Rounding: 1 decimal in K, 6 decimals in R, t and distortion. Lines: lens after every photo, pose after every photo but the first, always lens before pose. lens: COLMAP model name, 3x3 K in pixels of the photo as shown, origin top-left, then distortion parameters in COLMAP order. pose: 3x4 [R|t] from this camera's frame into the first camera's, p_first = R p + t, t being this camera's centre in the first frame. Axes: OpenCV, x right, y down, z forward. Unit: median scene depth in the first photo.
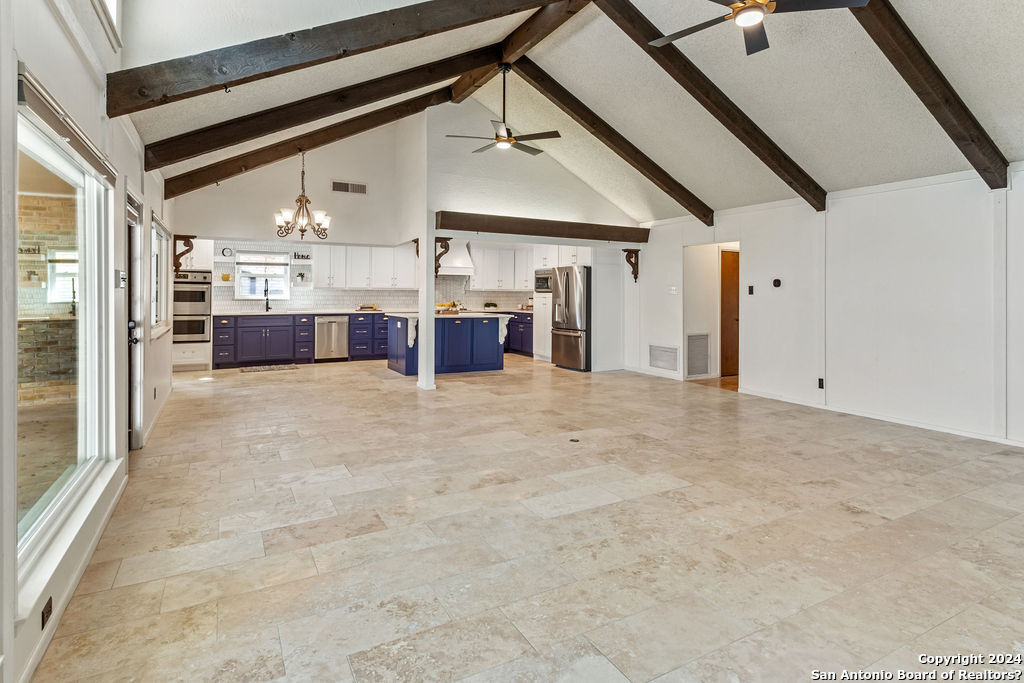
lens RADIAL K [[529.4, 0, 511.0], [0, 529.4, 293.8], [0, 0, 1]] dist [0.014690, -0.001280]
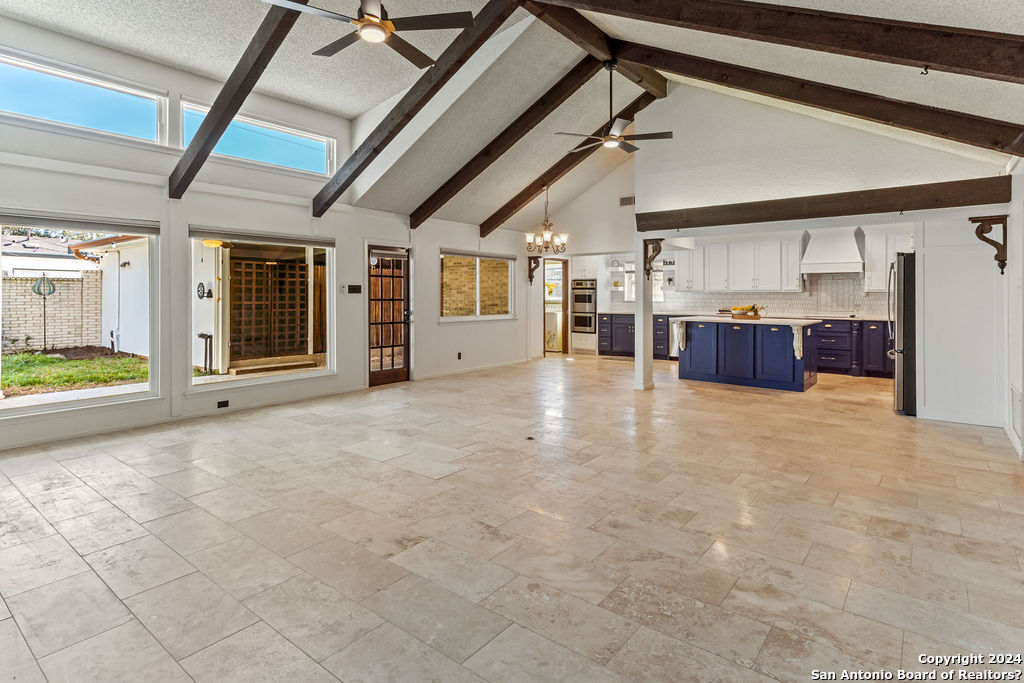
lens RADIAL K [[529.4, 0, 511.0], [0, 529.4, 293.8], [0, 0, 1]] dist [0.014690, -0.001280]
pose [[0.385657, -0.007752, -0.922609, 0.561613], [0.000646, 0.999967, -0.008132, 0.003475], [0.922642, 0.002540, 0.385650, 0.306185]]
